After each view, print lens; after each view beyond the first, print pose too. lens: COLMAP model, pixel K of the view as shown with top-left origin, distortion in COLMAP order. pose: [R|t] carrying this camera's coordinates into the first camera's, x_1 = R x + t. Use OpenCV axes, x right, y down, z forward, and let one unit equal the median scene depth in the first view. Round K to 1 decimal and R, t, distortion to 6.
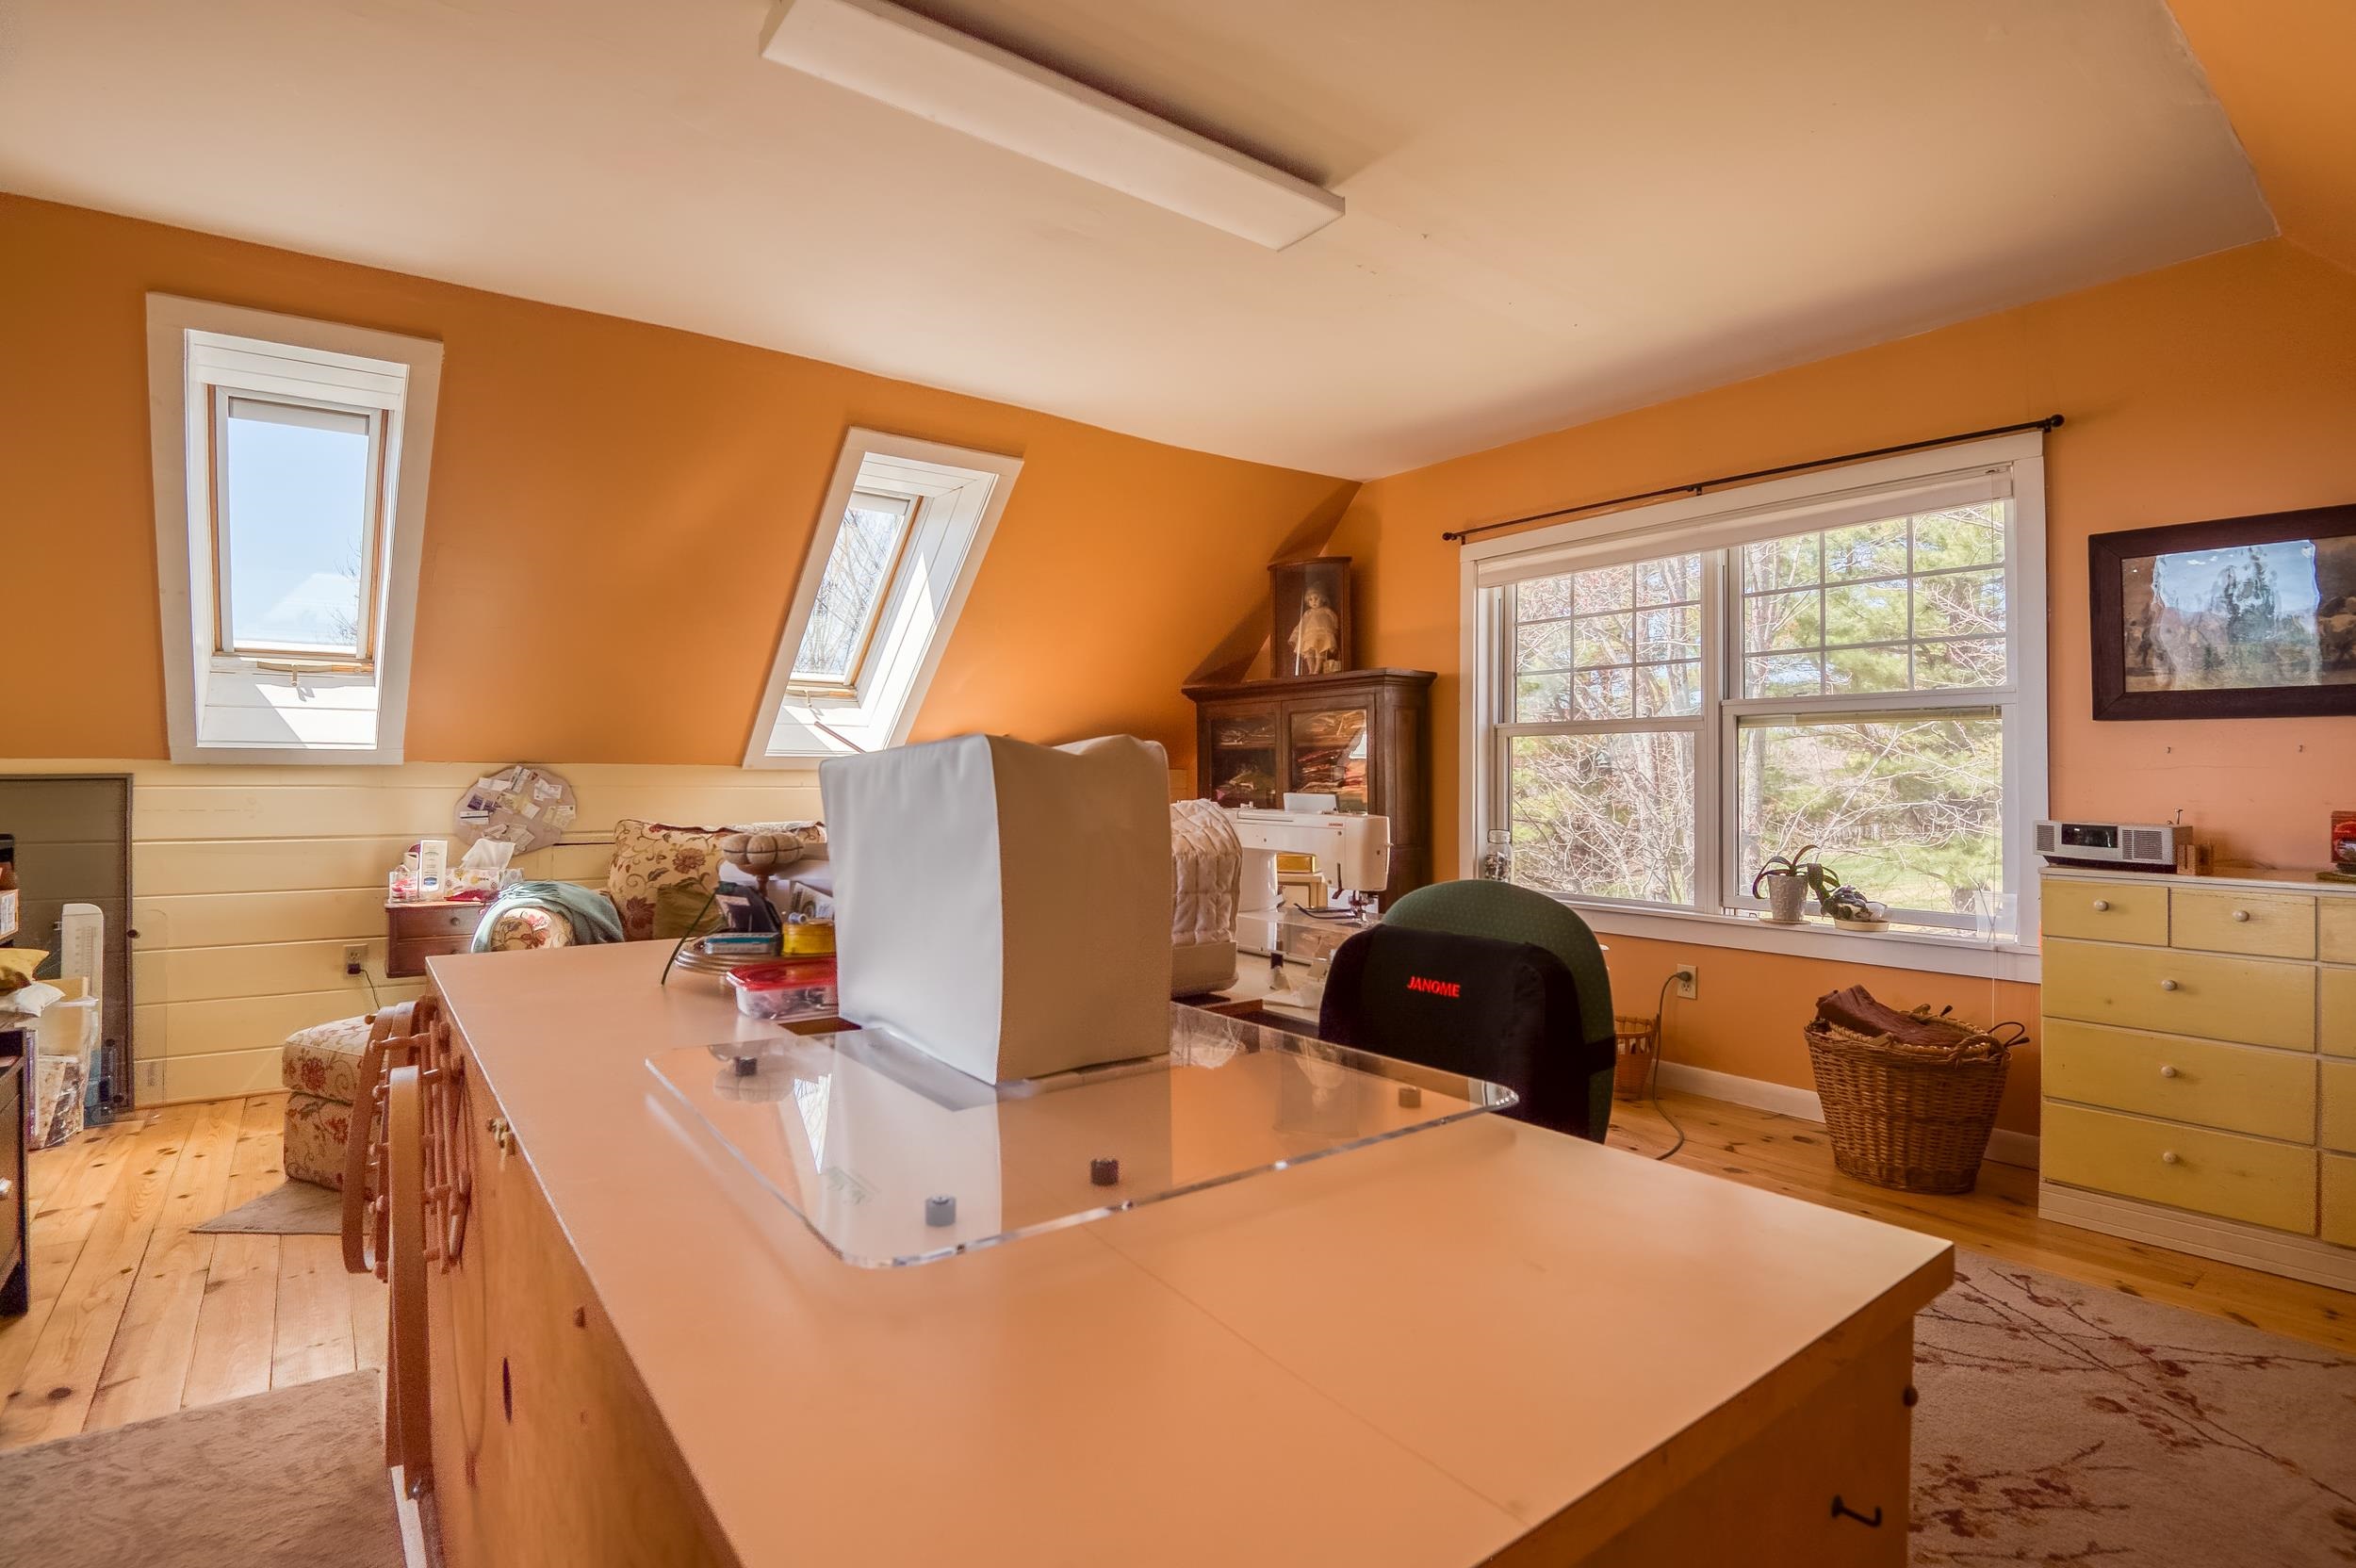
lens RADIAL K [[1130.5, 0, 1183.5], [0, 1130.5, 831.4], [0, 0, 1]] dist [-0.019347, -0.022123]
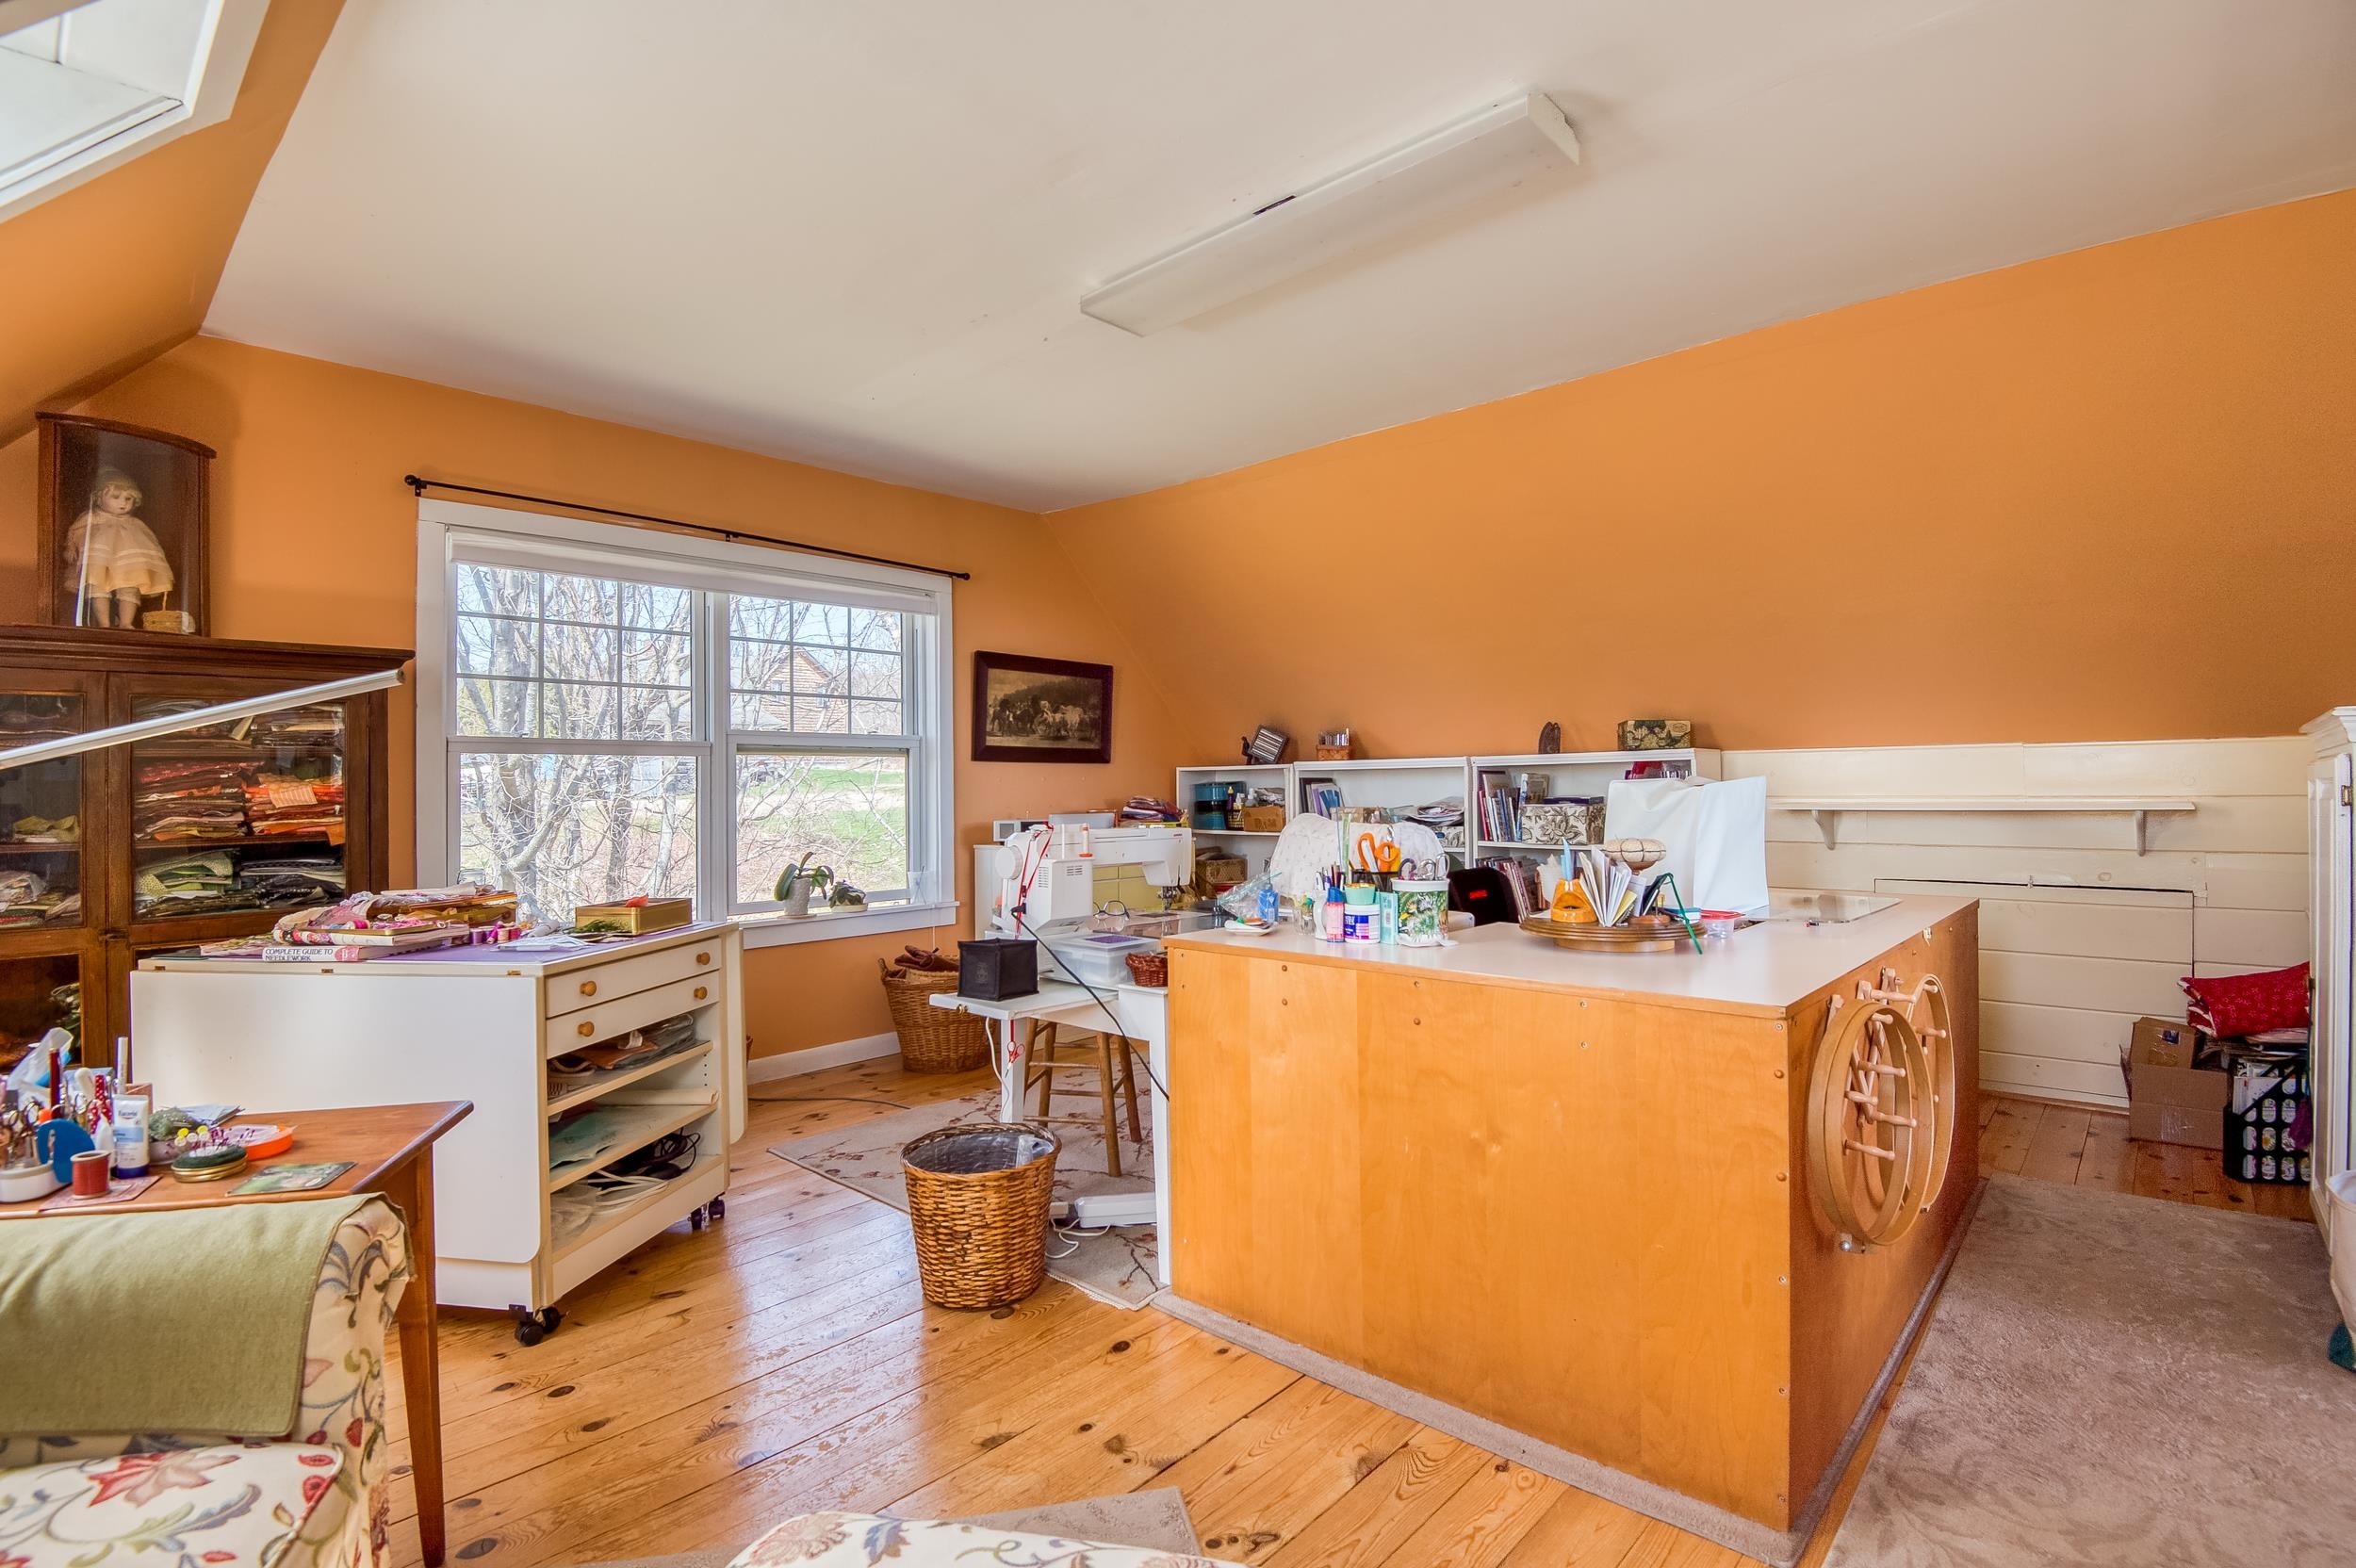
lens RADIAL K [[1130.5, 0, 1183.5], [0, 1130.5, 831.4], [0, 0, 1]] dist [-0.019347, -0.022123]
pose [[-0.172641, -0.035022, 0.984362, -0.750864], [0.053485, 0.997560, 0.044872, -0.044365], [-0.983532, 0.060395, -0.170346, 0.809190]]
